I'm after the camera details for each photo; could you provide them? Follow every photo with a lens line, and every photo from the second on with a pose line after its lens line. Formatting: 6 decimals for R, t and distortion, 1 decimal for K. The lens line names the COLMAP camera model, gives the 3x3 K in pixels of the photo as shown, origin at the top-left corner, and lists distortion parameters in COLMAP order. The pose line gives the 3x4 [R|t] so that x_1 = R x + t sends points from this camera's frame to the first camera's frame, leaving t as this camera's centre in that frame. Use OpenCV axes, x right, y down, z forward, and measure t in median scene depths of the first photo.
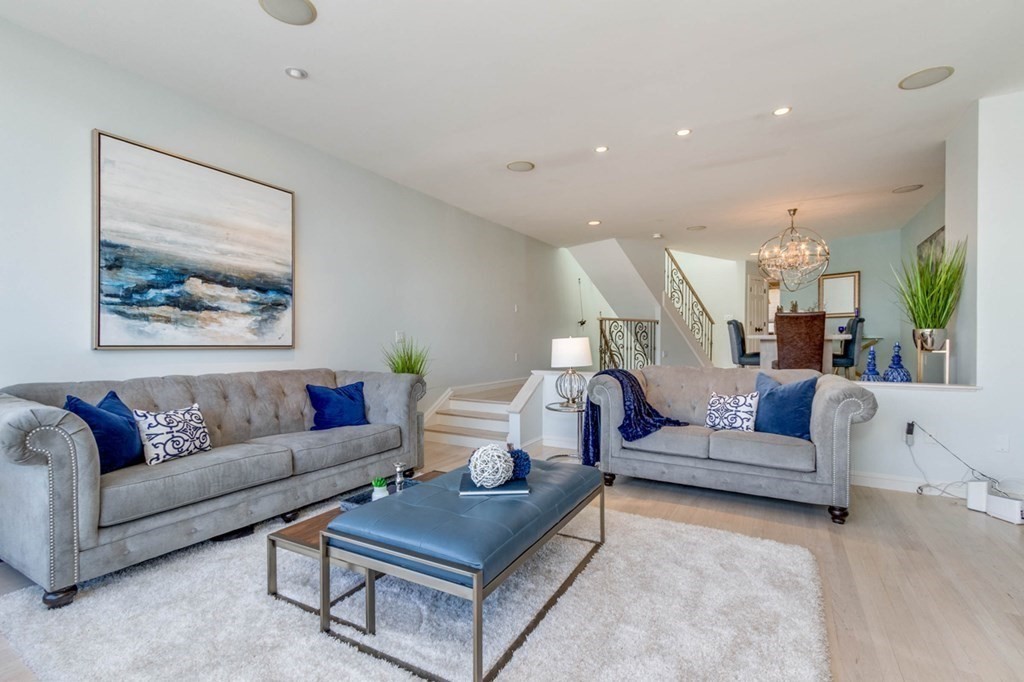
lens RADIAL K [[464.5, 0, 510.1], [0, 464.5, 343.7], [0, 0, 1]] dist [0.001412, -0.001626]
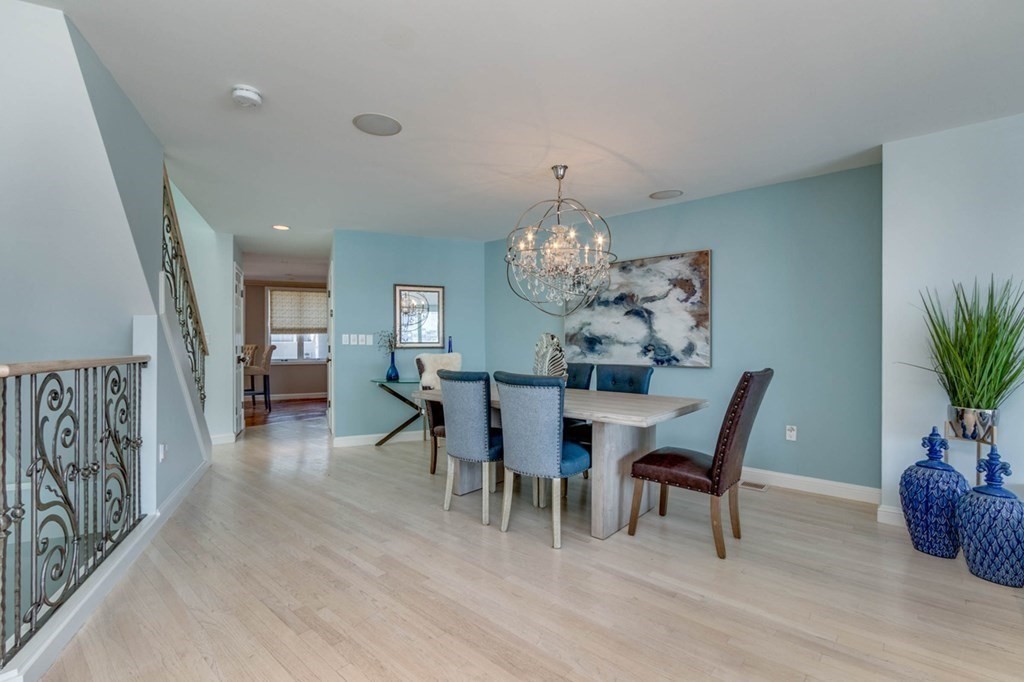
lens RADIAL K [[464.5, 0, 510.1], [0, 464.5, 343.7], [0, 0, 1]] dist [0.001412, -0.001626]
pose [[0.194917, -0.000866, 0.980819, 0.042129], [0.008430, 0.999964, -0.000793, -0.057466], [-0.980783, 0.008422, 0.194917, 0.684345]]
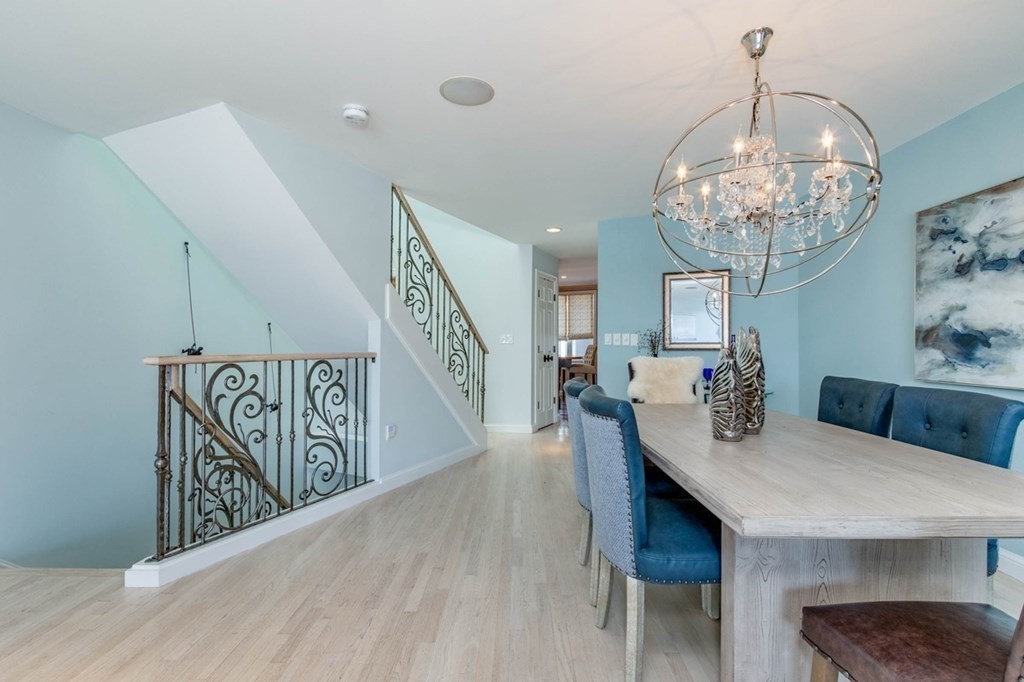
lens RADIAL K [[464.5, 0, 510.1], [0, 464.5, 343.7], [0, 0, 1]] dist [0.001412, -0.001626]
pose [[0.872089, 0.002222, 0.489343, 0.222847], [0.000877, 0.999981, -0.006103, -0.056726], [-0.489347, 0.005751, 0.872070, 0.582098]]
